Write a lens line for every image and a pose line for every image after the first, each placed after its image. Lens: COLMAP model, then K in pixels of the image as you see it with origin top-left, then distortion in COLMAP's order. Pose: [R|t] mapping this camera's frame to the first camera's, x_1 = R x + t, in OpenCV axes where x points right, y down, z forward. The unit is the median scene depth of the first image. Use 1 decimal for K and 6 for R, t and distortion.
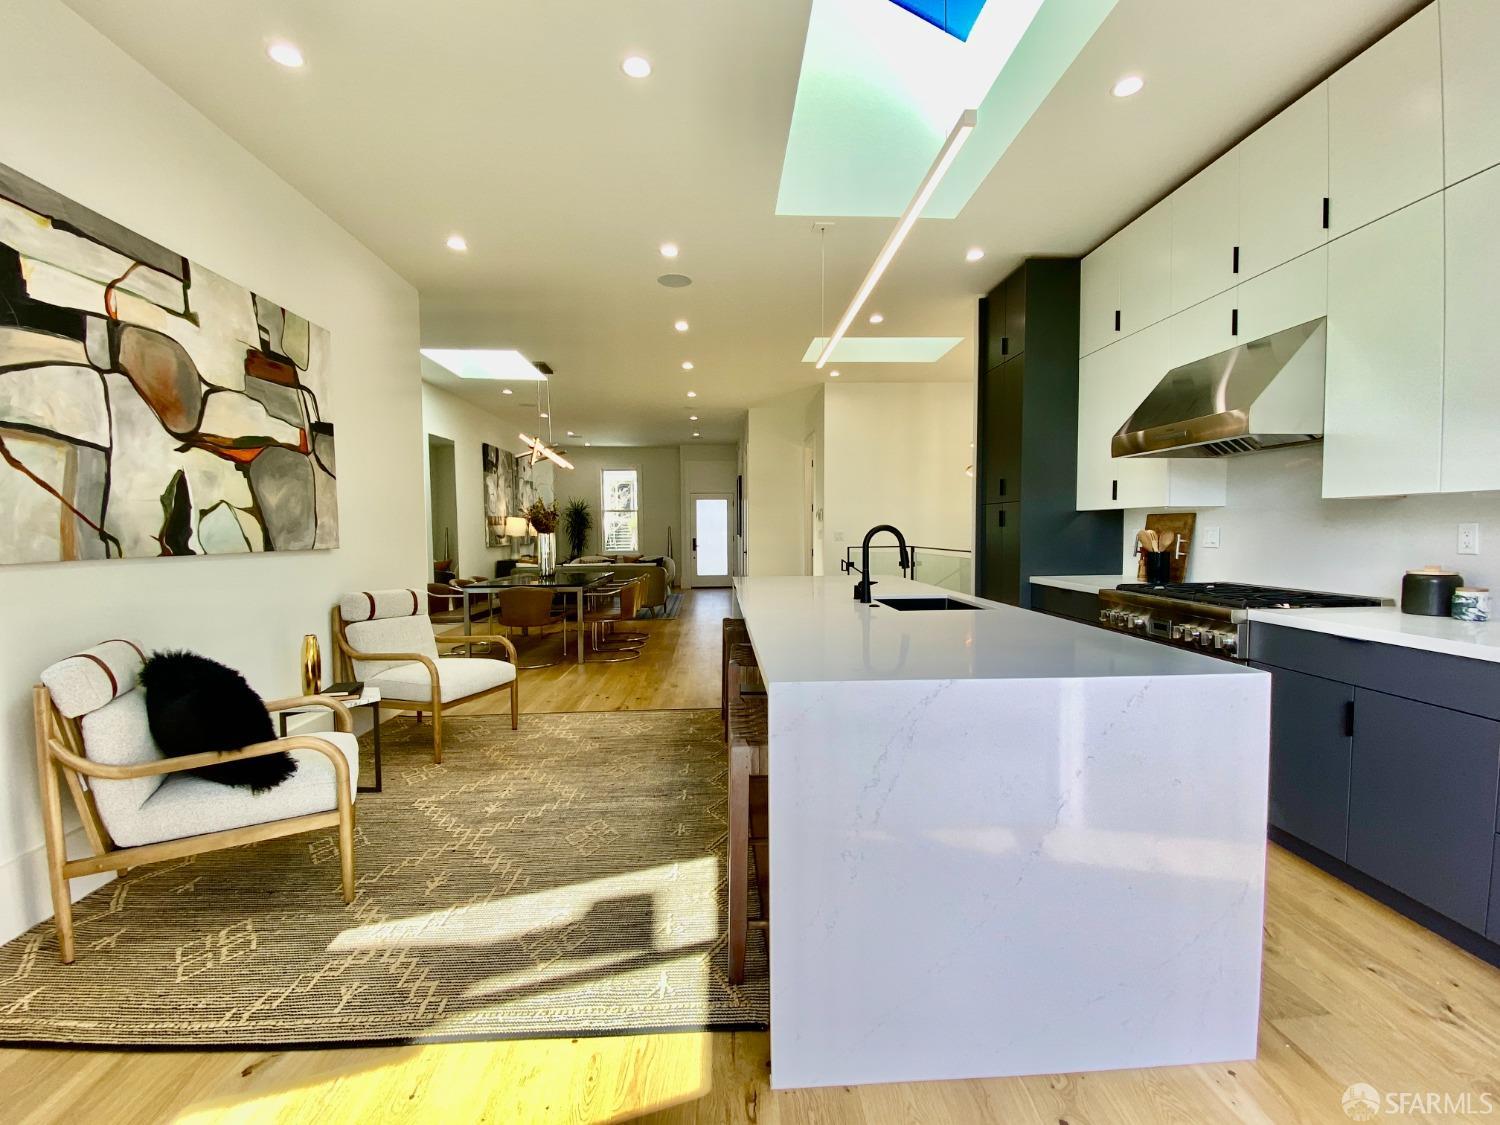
lens RADIAL K [[647.4, 0, 773.4], [0, 647.4, 569.1], [0, 0, 1]] dist [-0.015257, -0.002168]
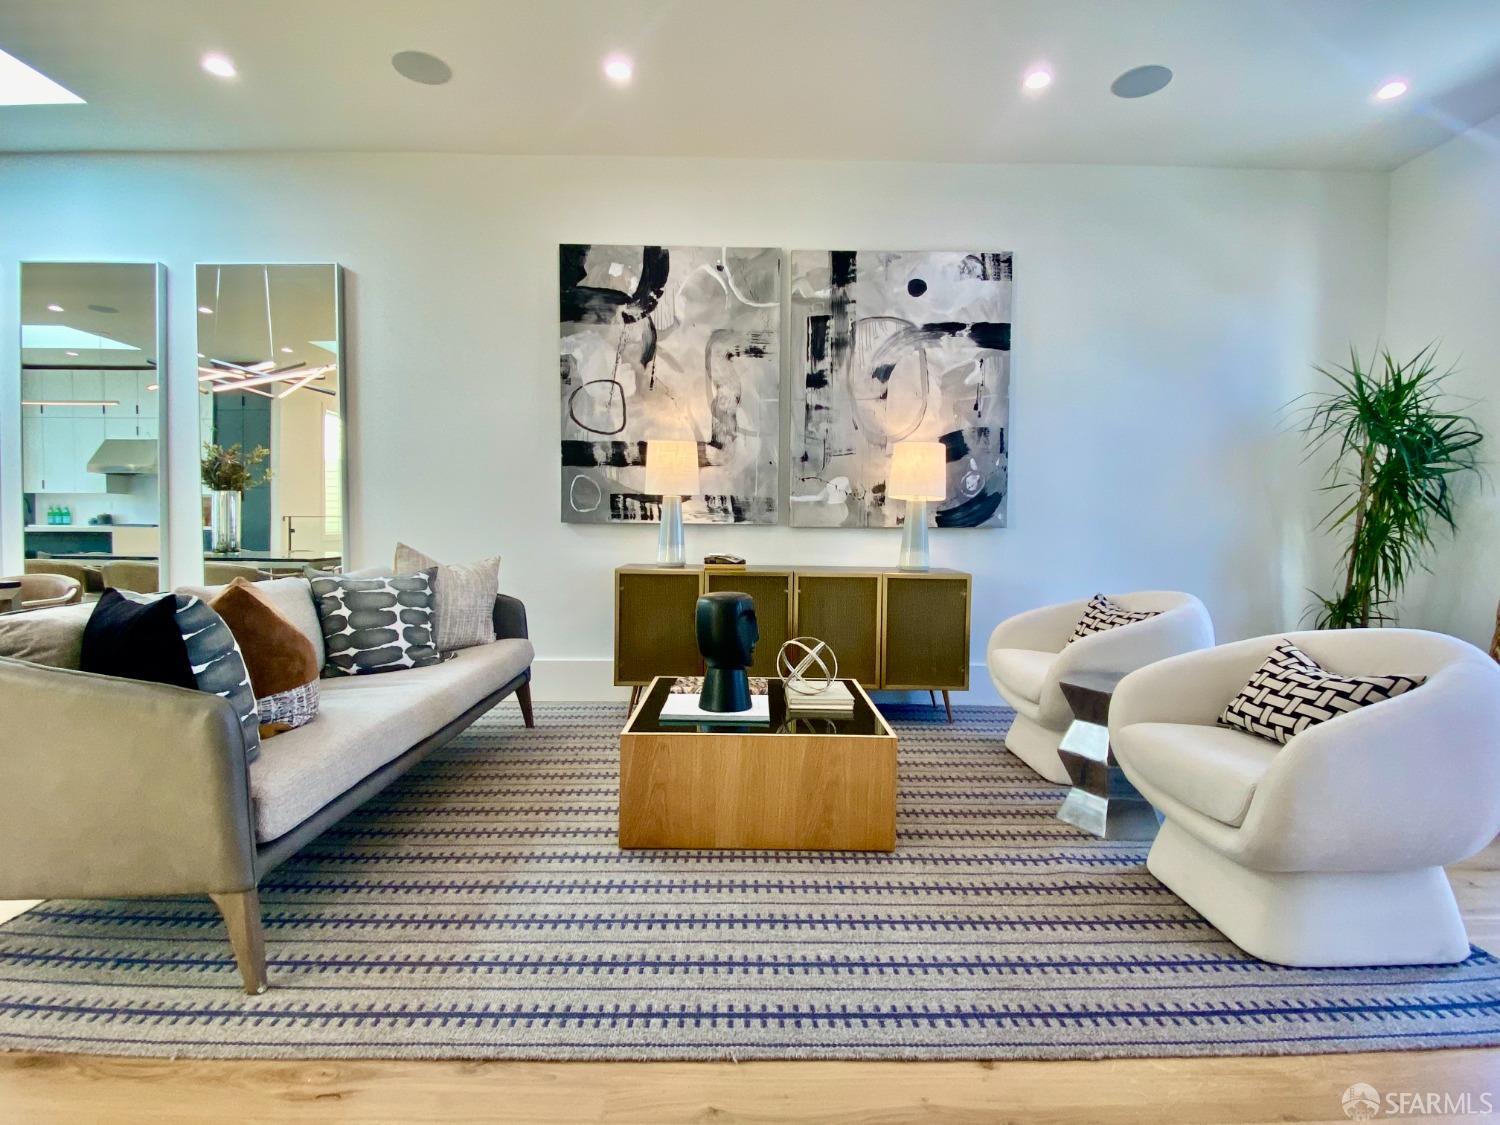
lens RADIAL K [[718.2, 0, 748.2], [0, 718.2, 578.5], [0, 0, 1]] dist [0.022957, -0.001482]
pose [[-0.075487, 0.070996, -0.994616, -0.082418], [-0.070830, 0.994561, 0.076367, -0.140105], [0.994628, 0.076213, -0.070048, 3.752581]]
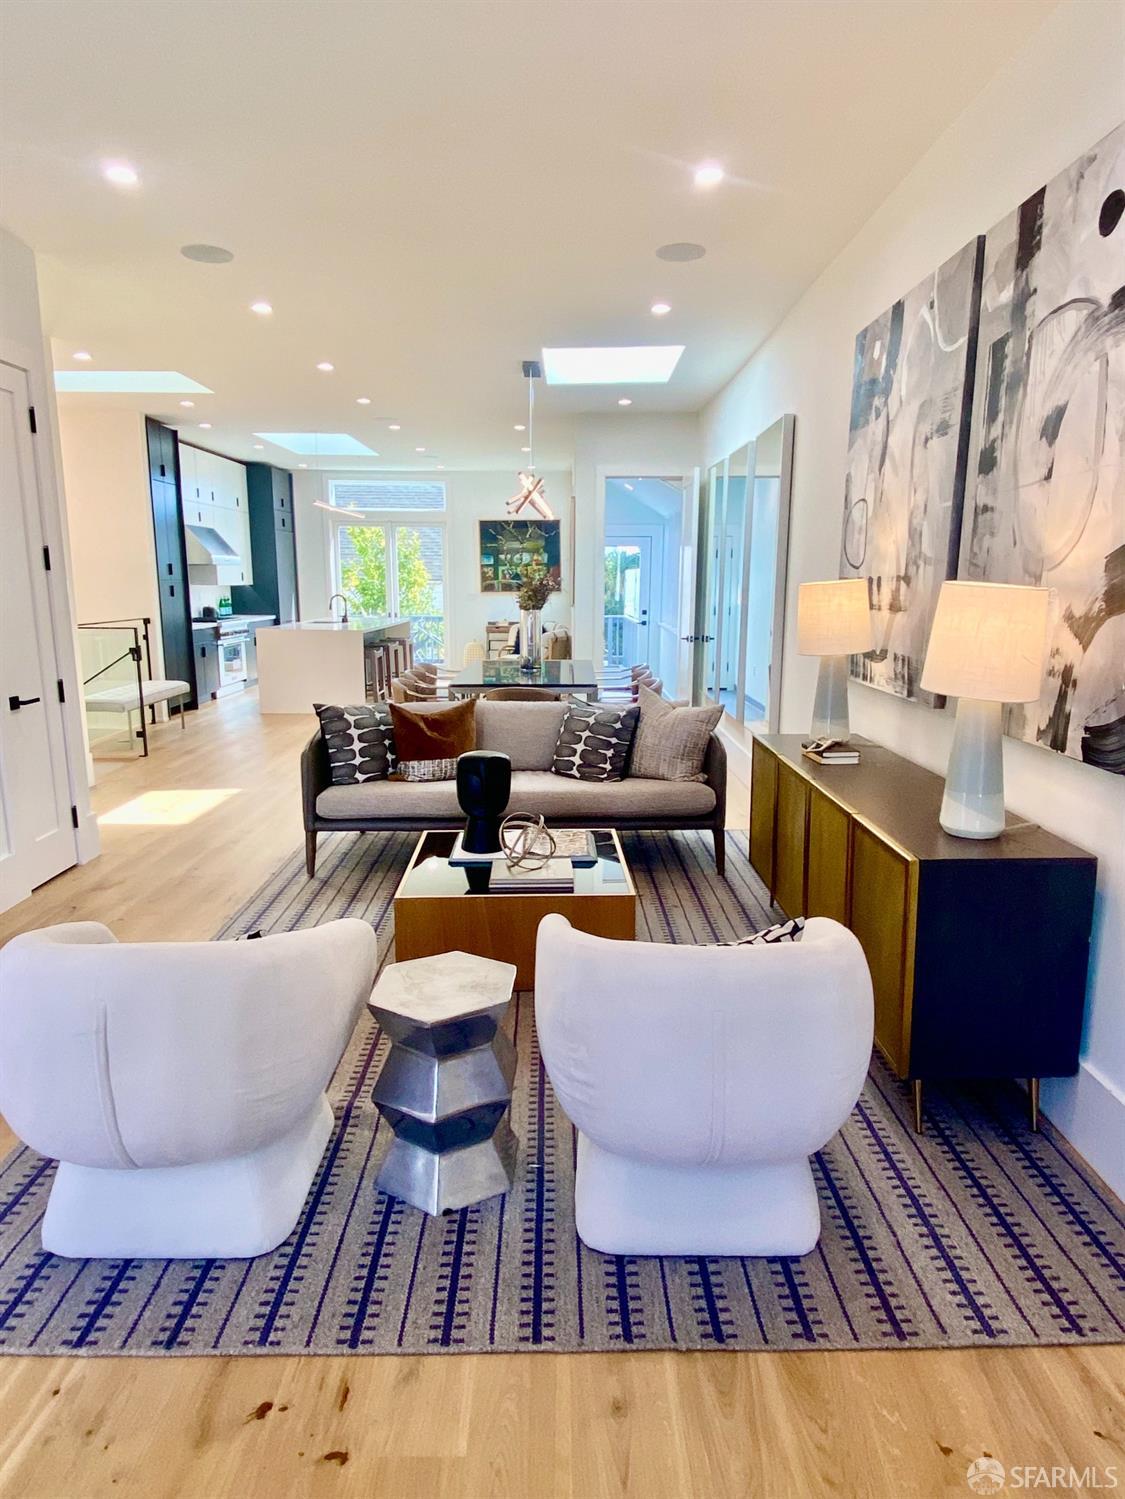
lens RADIAL K [[919.2, 0, 572.2], [0, 919.2, 745.1], [0, 0, 1]] dist [0.024868, -0.007893]
pose [[-0.996656, -0.013757, 0.080547, -1.140969], [0.005798, 0.971336, 0.237641, -0.365557], [-0.081507, 0.237314, -0.968008, 4.826520]]
